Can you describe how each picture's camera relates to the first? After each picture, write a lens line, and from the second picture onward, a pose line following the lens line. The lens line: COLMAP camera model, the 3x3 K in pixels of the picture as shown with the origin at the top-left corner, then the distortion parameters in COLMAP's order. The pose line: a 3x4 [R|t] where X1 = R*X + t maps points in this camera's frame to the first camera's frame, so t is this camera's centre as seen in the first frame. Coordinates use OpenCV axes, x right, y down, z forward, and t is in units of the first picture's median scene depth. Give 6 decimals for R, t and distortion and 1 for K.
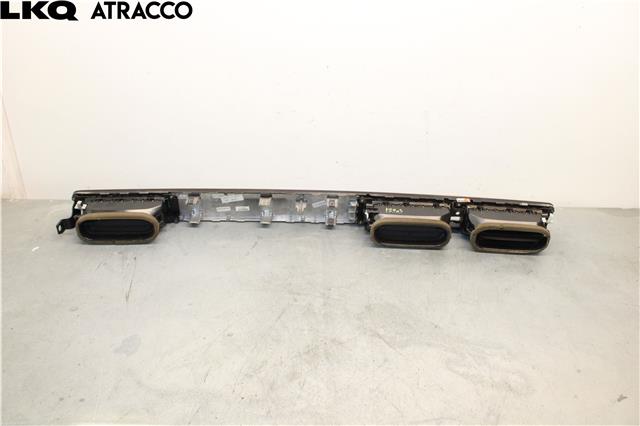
lens RADIAL K [[538.2, 0, 320.0], [0, 538.2, 213.0], [0, 0, 1]] dist [-0.160388, 0.123671]
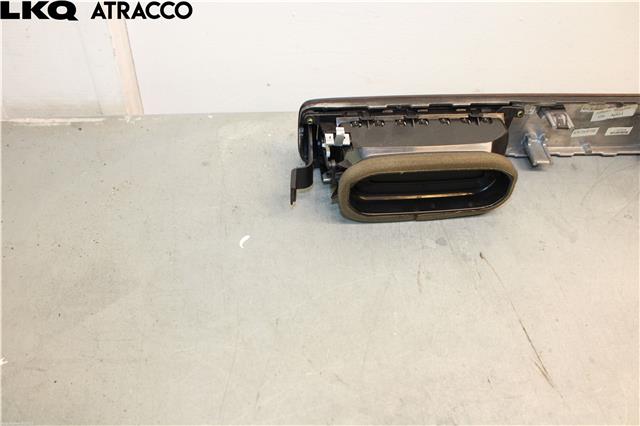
lens RADIAL K [[538.2, 0, 320.0], [0, 538.2, 213.0], [0, 0, 1]] dist [-0.160388, 0.123671]
pose [[0.999548, -0.023646, 0.018575, -0.598434], [0.018716, 0.972740, 0.231141, -0.069649], [-0.023534, -0.230689, 0.972743, 0.684334]]
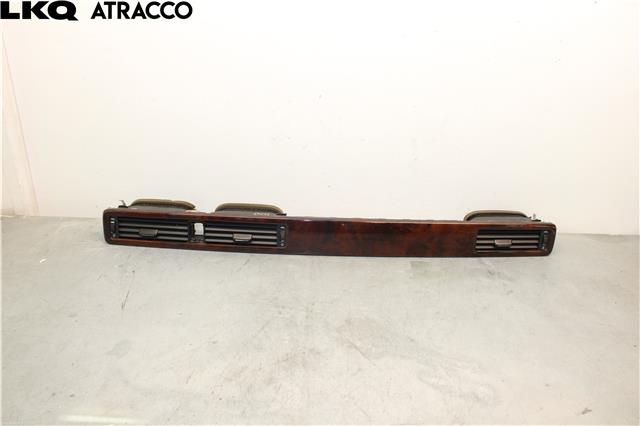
lens RADIAL K [[538.2, 0, 320.0], [0, 538.2, 213.0], [0, 0, 1]] dist [-0.160388, 0.123671]
pose [[0.999145, 0.015232, -0.038440, 0.078091], [-0.017657, 0.997823, -0.063534, 0.035069], [0.037389, 0.064158, 0.997239, -0.067862]]
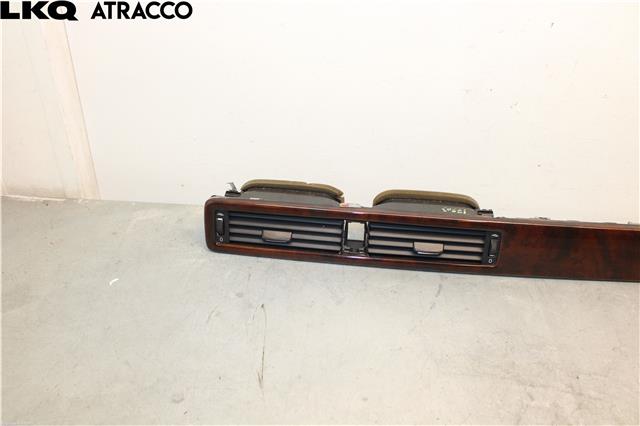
lens RADIAL K [[538.2, 0, 320.0], [0, 538.2, 213.0], [0, 0, 1]] dist [-0.160388, 0.123671]
pose [[0.993831, 0.044397, -0.101633, -0.261861], [-0.040579, 0.998402, 0.039330, -0.070558], [0.103217, -0.034963, 0.994044, 0.423049]]
